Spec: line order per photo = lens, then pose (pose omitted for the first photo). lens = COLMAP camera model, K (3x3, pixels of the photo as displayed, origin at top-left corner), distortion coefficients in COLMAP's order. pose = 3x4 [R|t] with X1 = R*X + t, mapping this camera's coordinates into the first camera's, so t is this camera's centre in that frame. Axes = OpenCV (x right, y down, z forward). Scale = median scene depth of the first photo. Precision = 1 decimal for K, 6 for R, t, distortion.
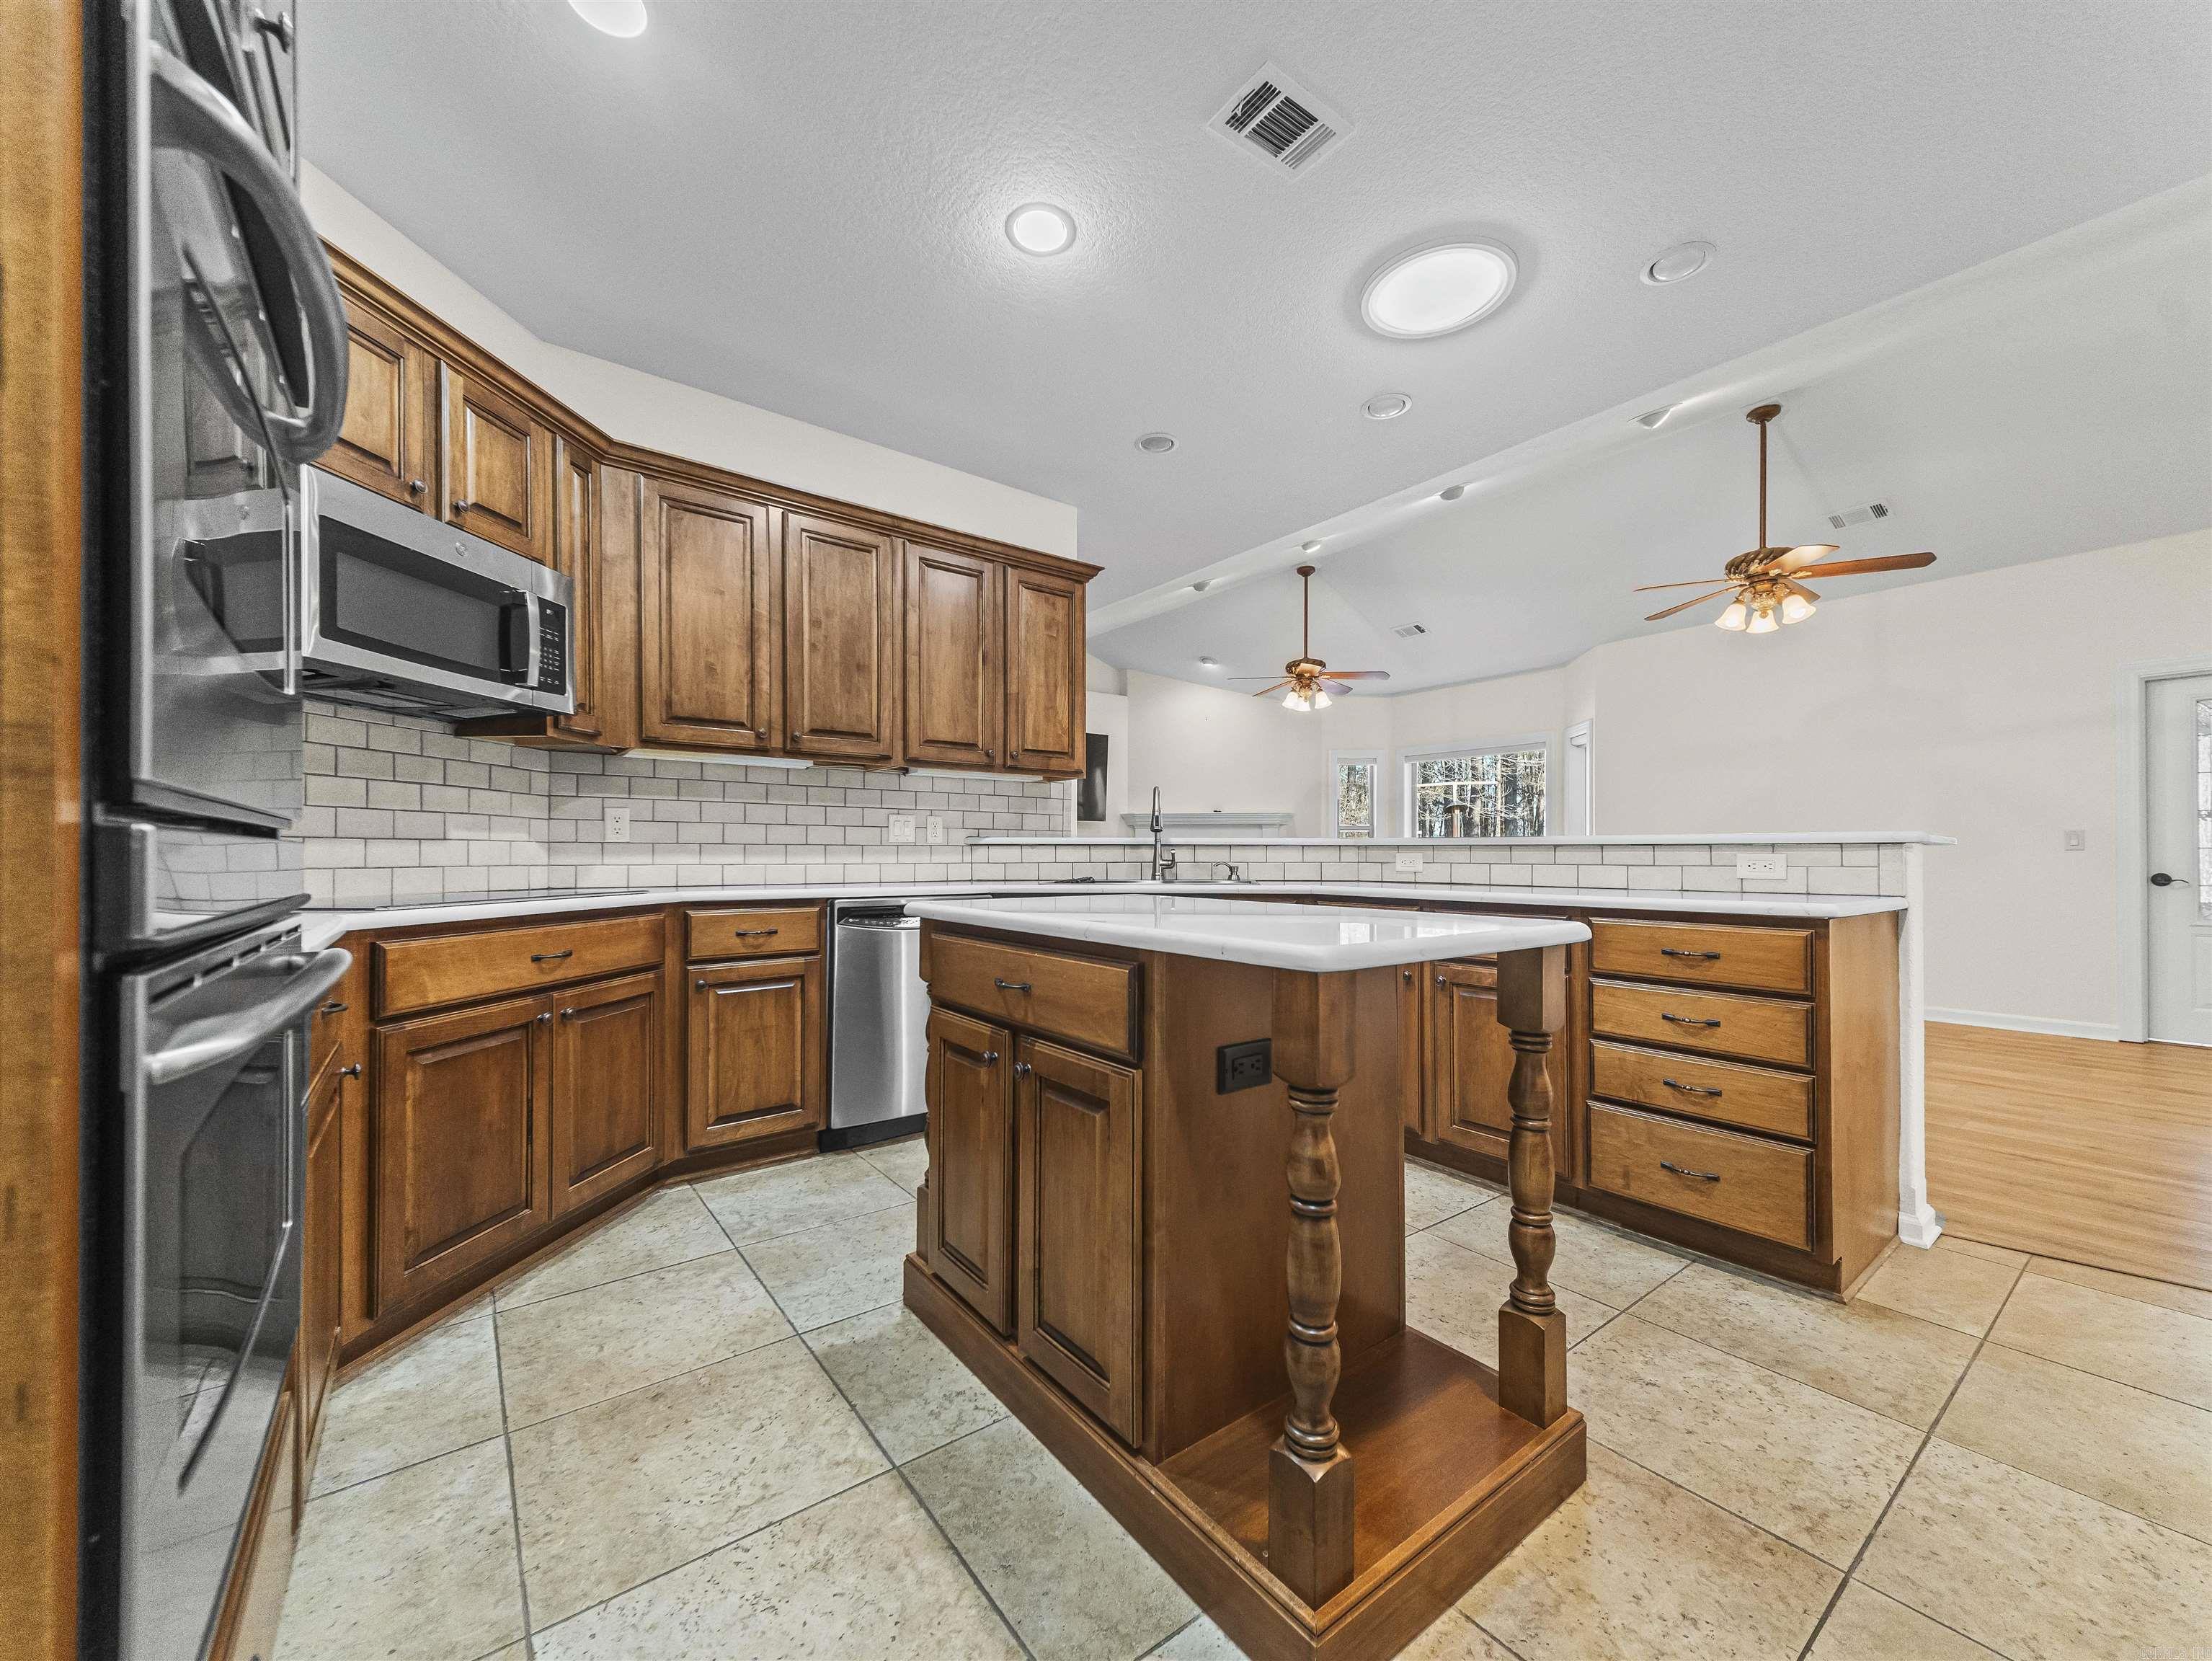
lens RADIAL K [[852.5, 0, 1109.0], [0, 852.5, 855.6], [0, 0, 1]] dist [0.025774, -0.006893]
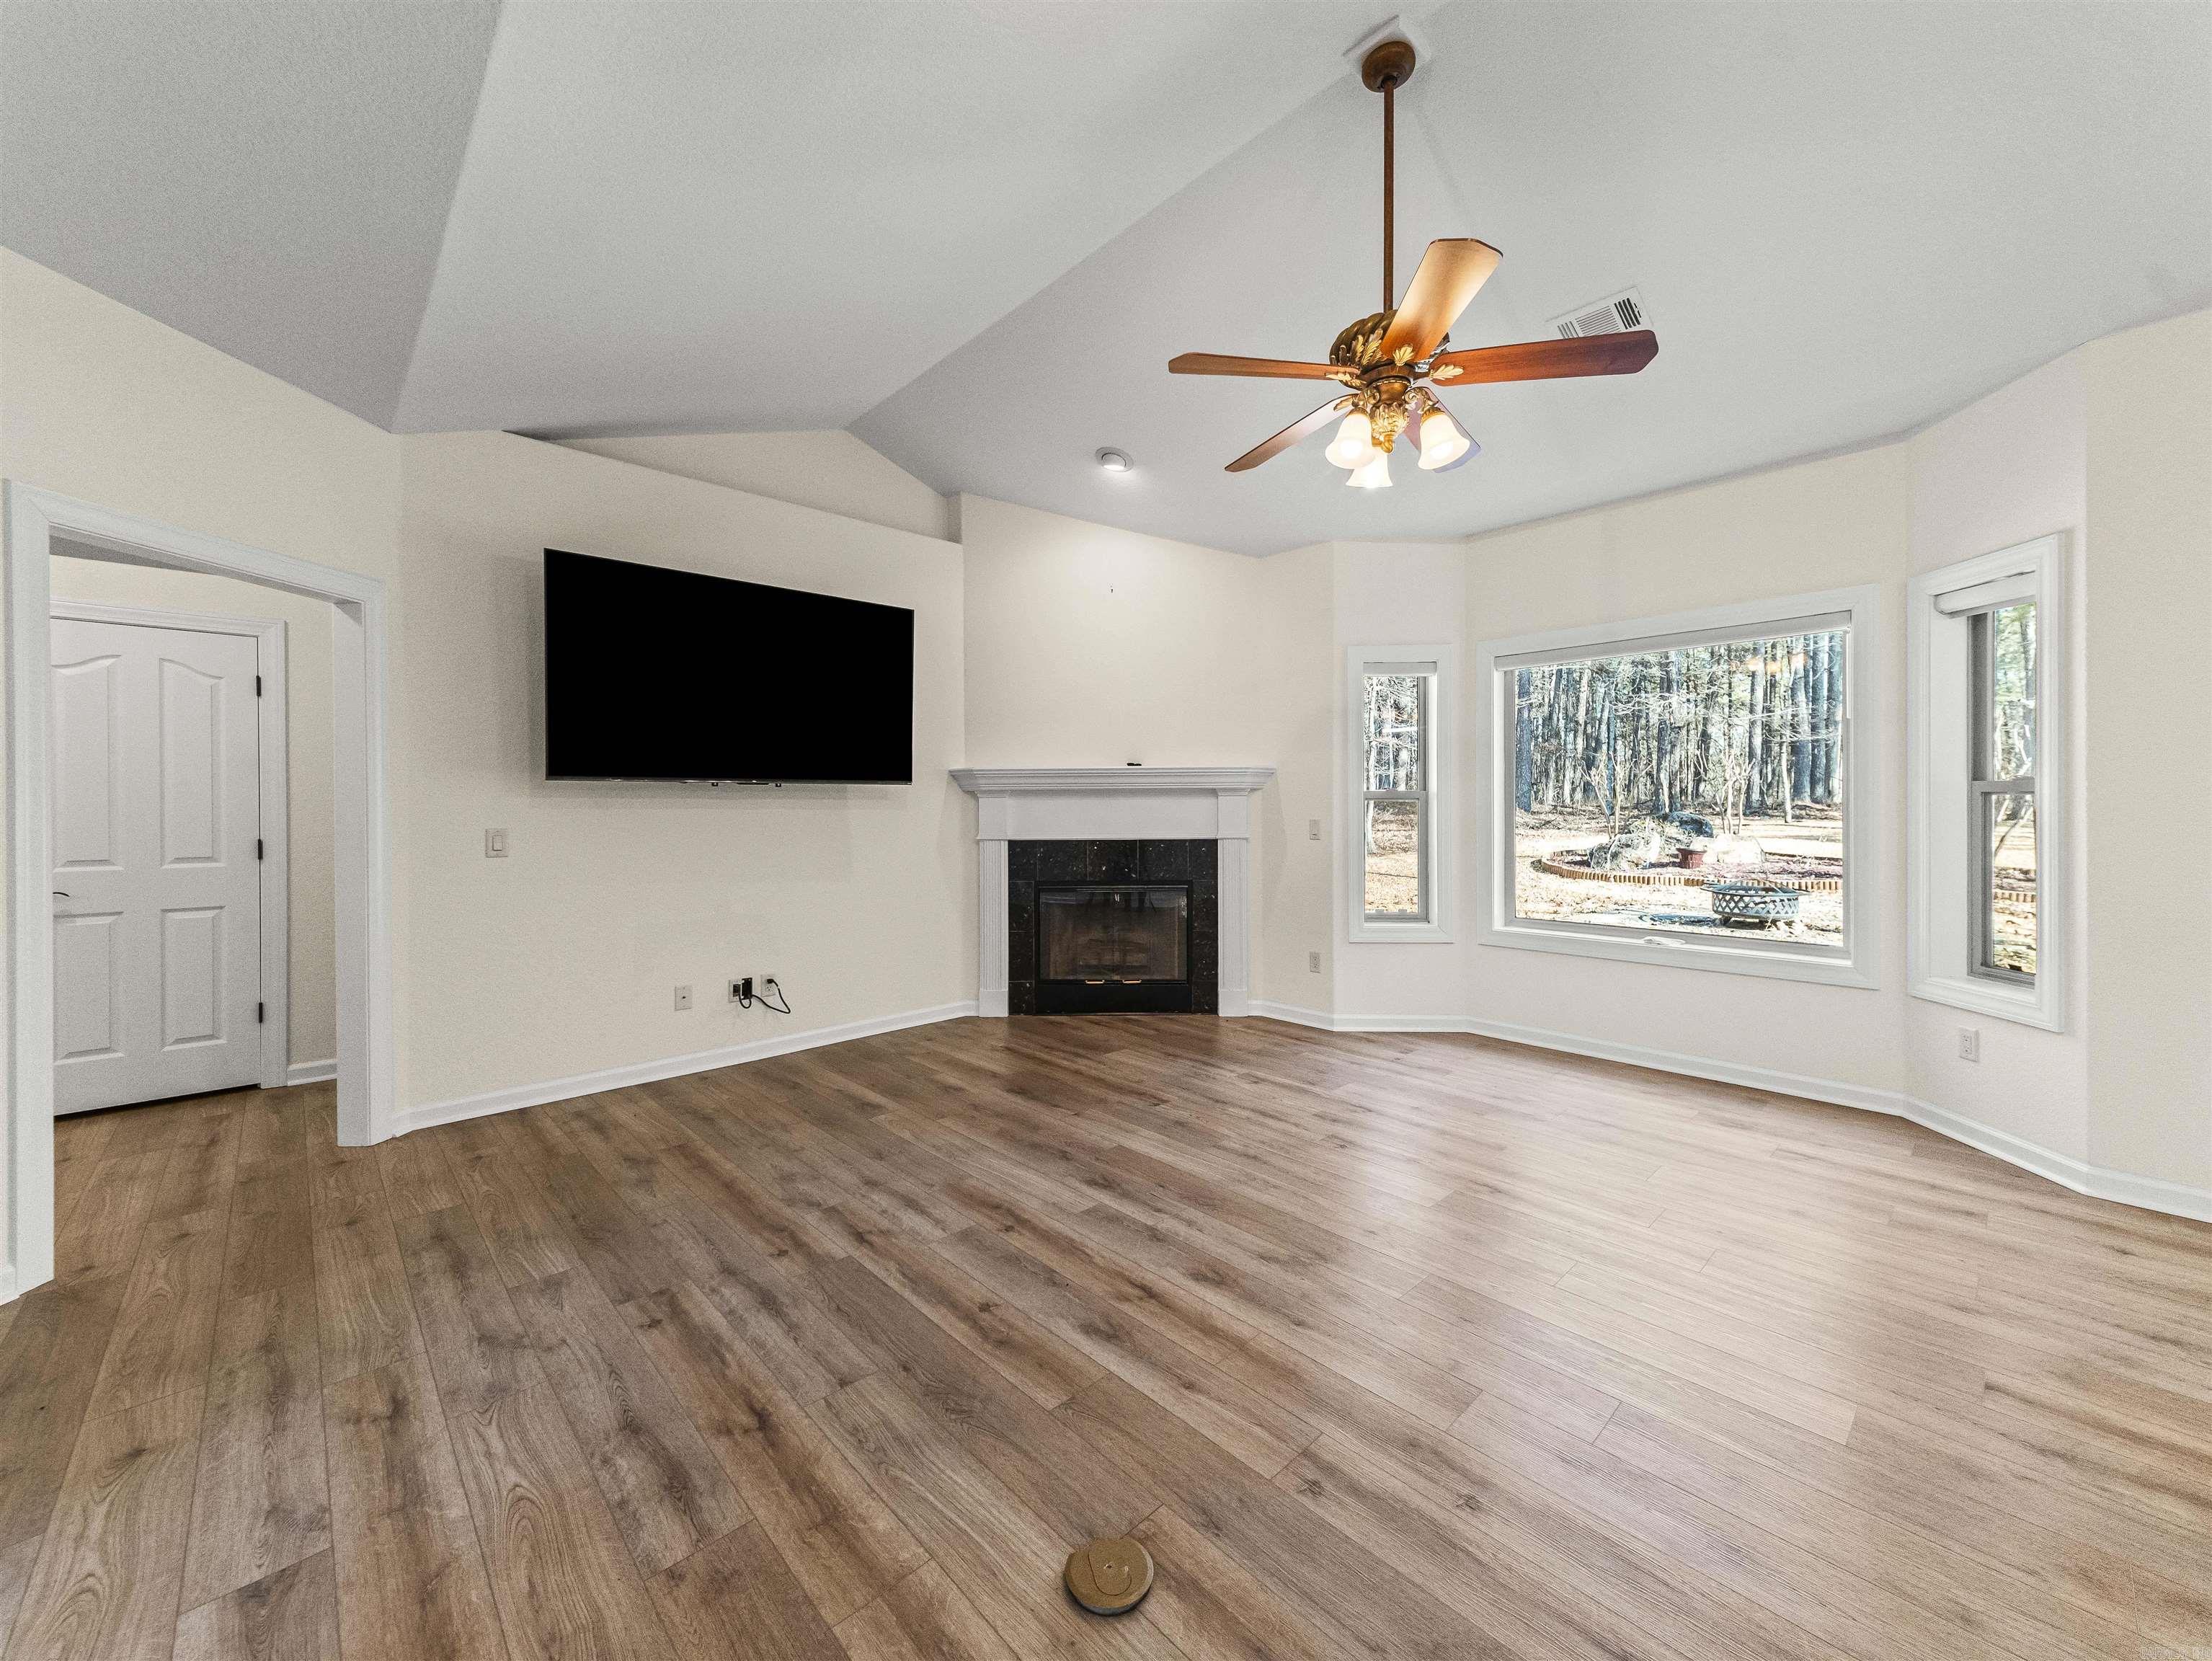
lens RADIAL K [[852.5, 0, 1124.1], [0, 852.5, 808.7], [0, 0, 1]] dist [0.025774, -0.006893]
pose [[0.992495, -0.007394, 0.122061, 0.167215], [0.007702, 0.999968, -0.002056, -0.069668], [-0.122042, 0.002981, 0.992520, 1.410905]]
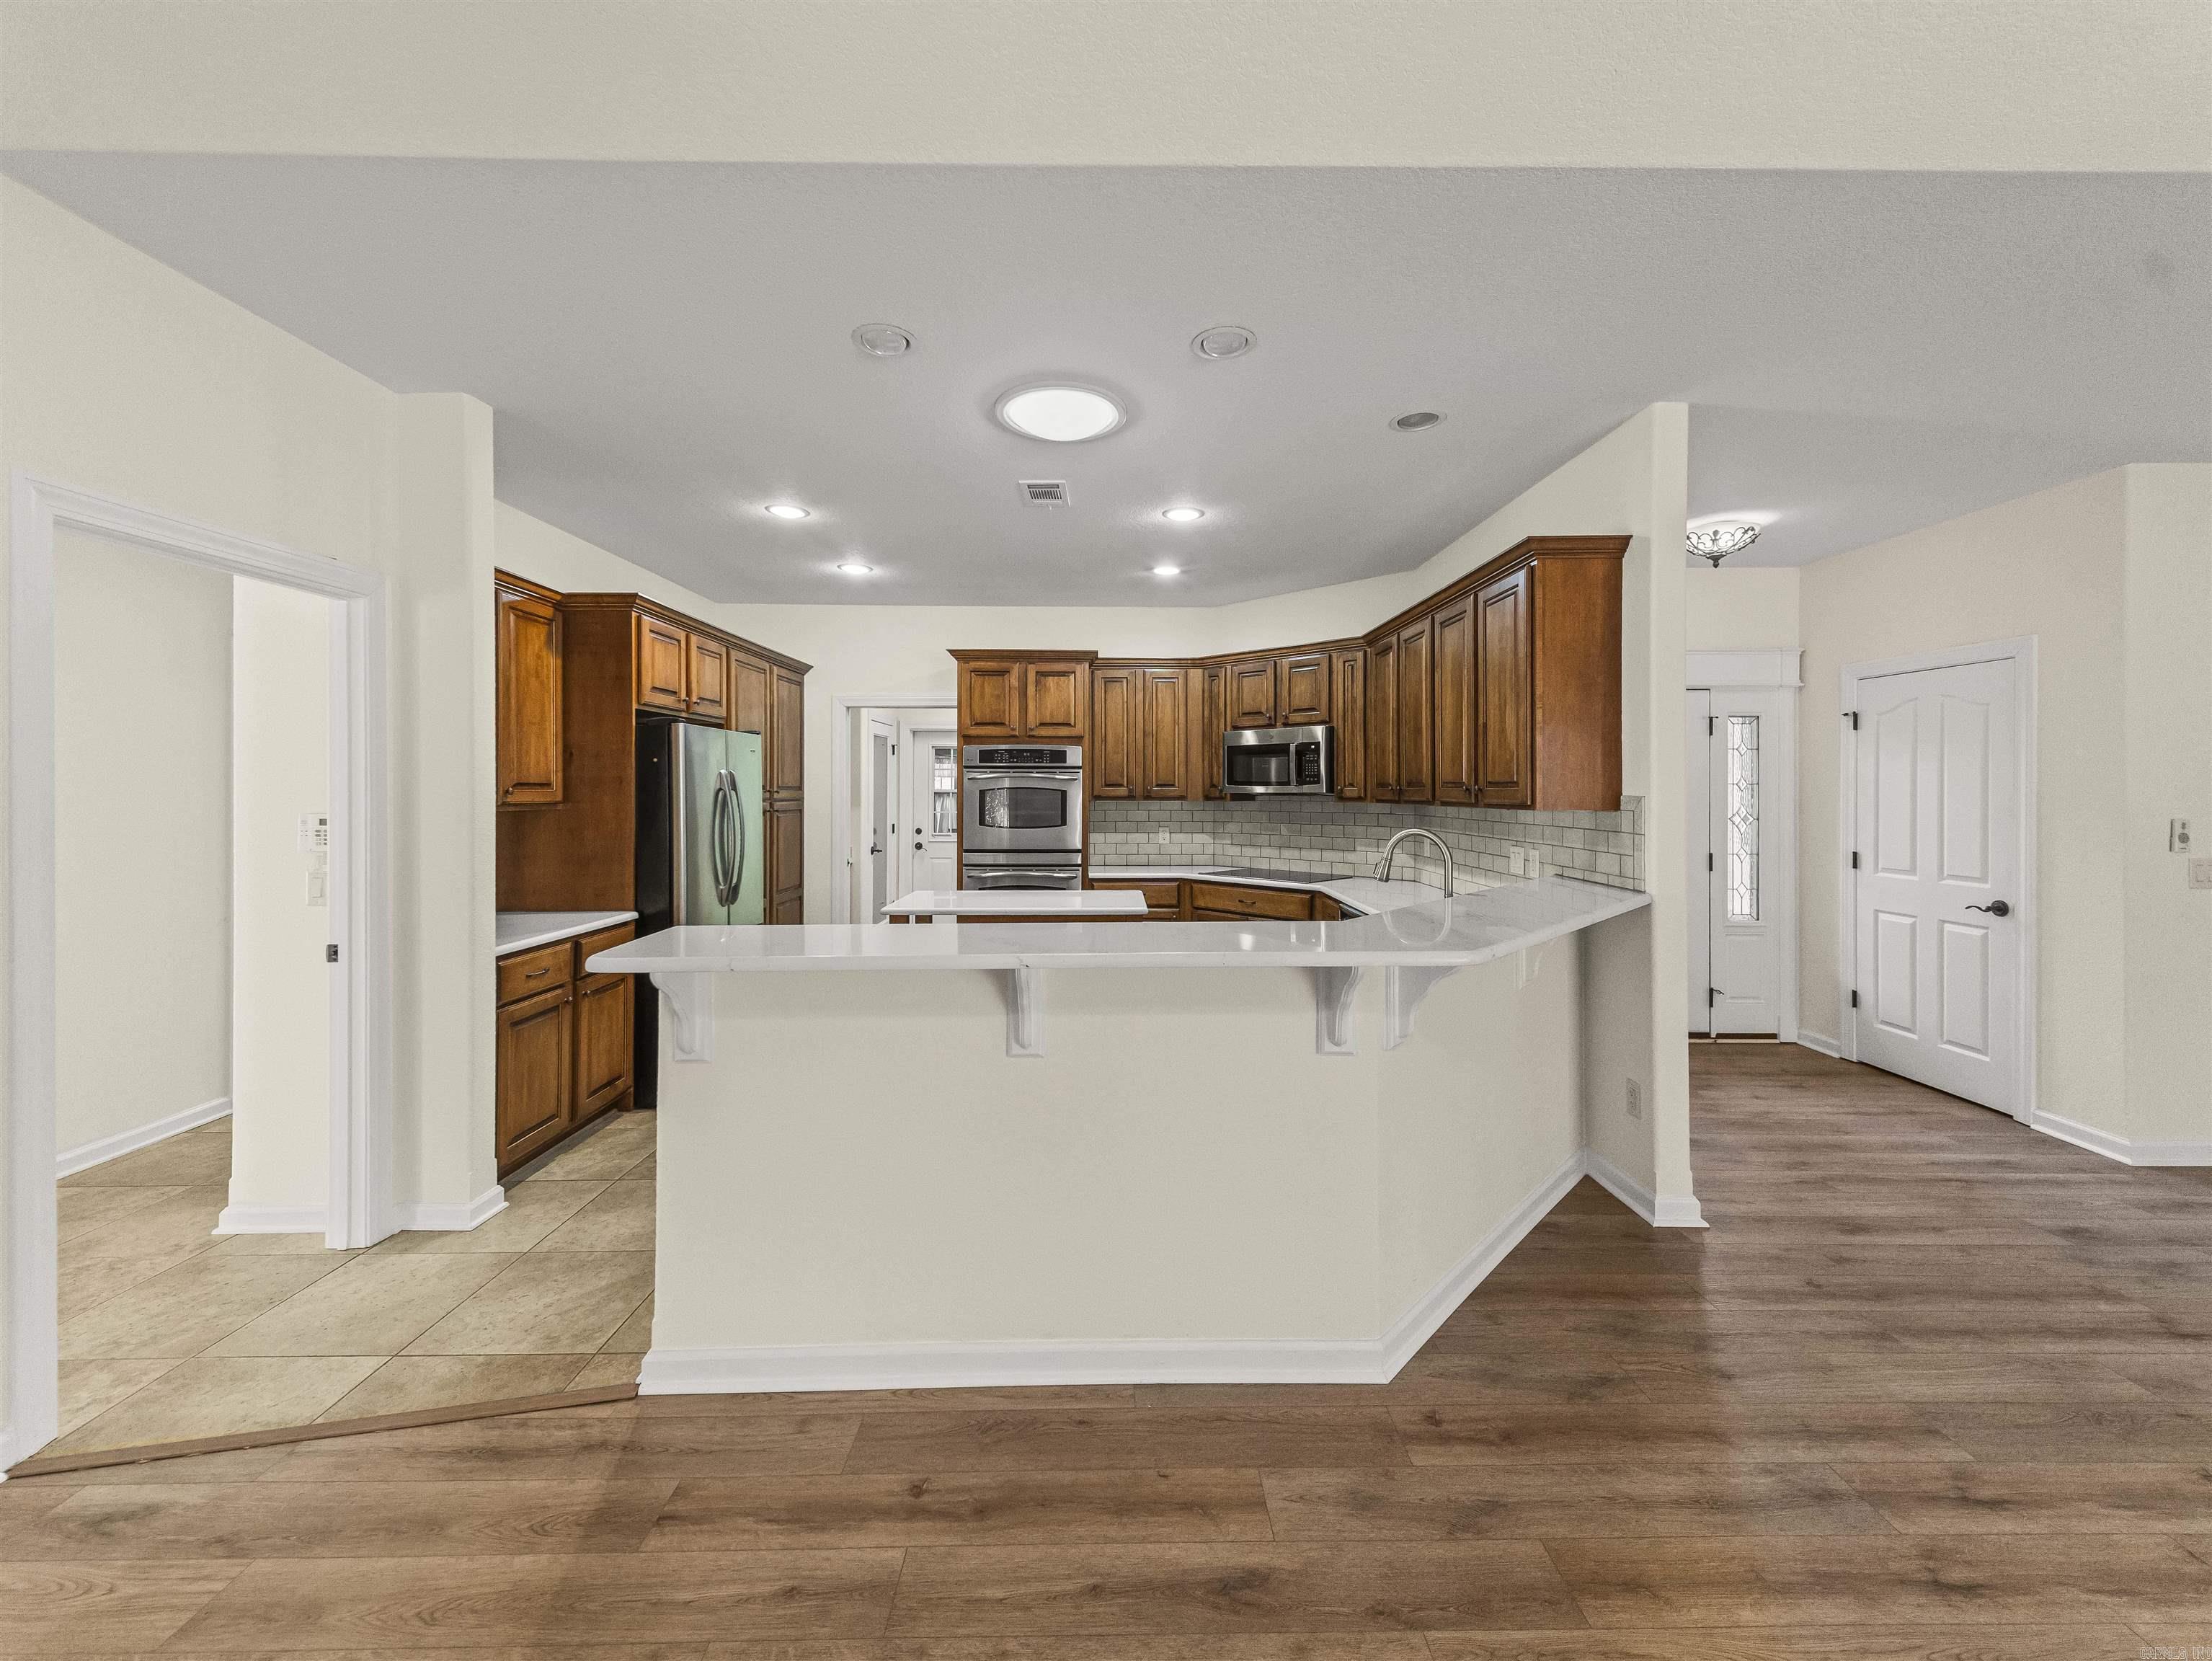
lens RADIAL K [[852.5, 0, 1117.1], [0, 852.5, 789.4], [0, 0, 1]] dist [0.025774, -0.006893]
pose [[-0.596826, -0.003204, -0.802364, 0.972273], [-0.003944, 0.999992, -0.001060, -0.126947], [0.802361, 0.002532, -0.596834, 1.368904]]
